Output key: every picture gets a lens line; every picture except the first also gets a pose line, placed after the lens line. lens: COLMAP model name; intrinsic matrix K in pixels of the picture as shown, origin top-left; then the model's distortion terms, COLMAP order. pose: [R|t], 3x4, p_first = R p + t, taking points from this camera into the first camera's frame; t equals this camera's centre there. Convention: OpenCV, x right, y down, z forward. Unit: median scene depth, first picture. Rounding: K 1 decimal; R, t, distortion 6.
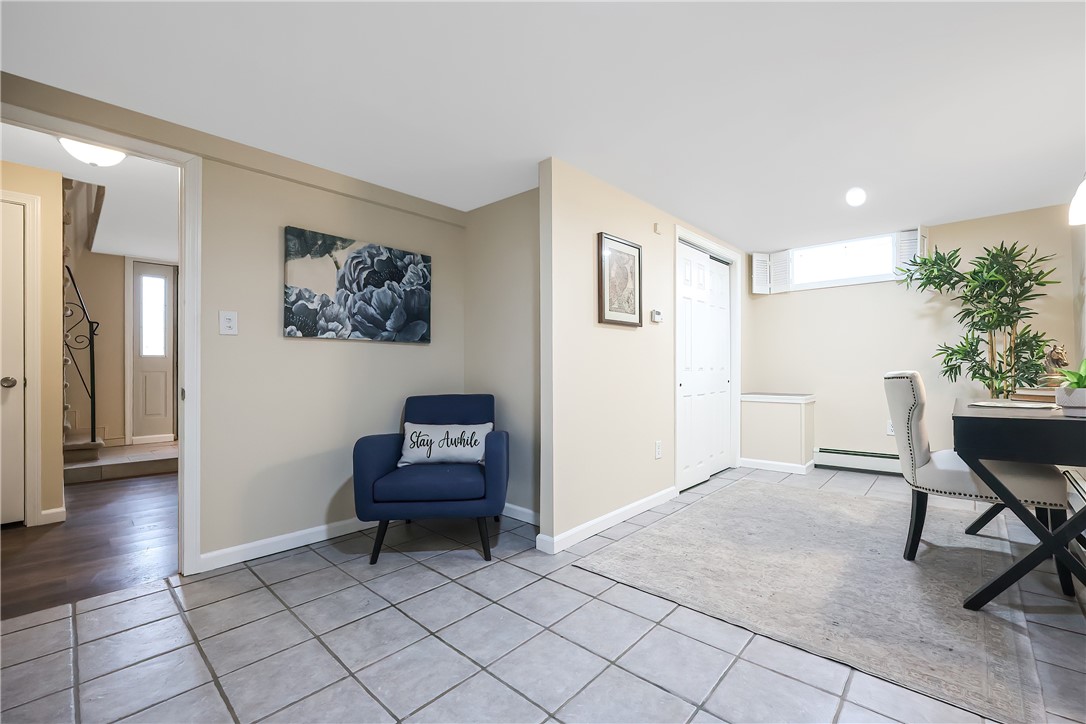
lens RADIAL K [[450.5, 0, 537.2], [0, 450.5, 364.8], [0, 0, 1]] dist [-0.000357, -0.000133]
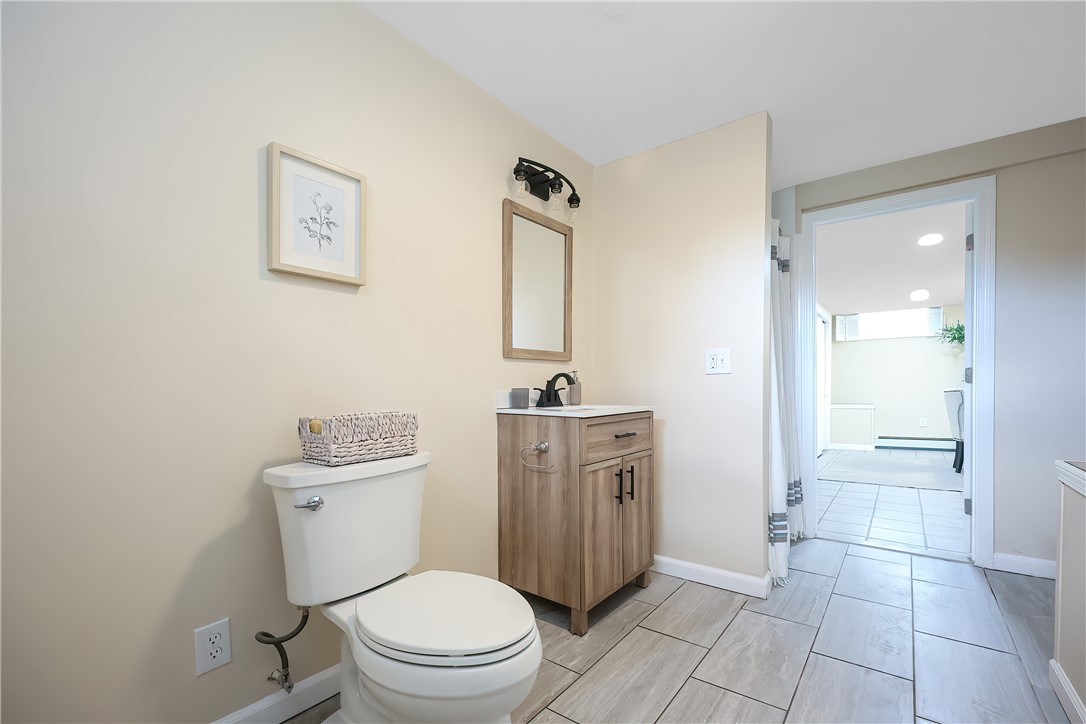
lens RADIAL K [[452.6, 0, 542.9], [0, 452.6, 390.1], [0, 0, 1]] dist [-0.000071, -0.000021]
pose [[0.993119, -0.000763, 0.117104, -0.777770], [0.000213, 0.999989, 0.004706, 0.008254], [-0.117106, -0.004649, 0.993108, -0.493573]]
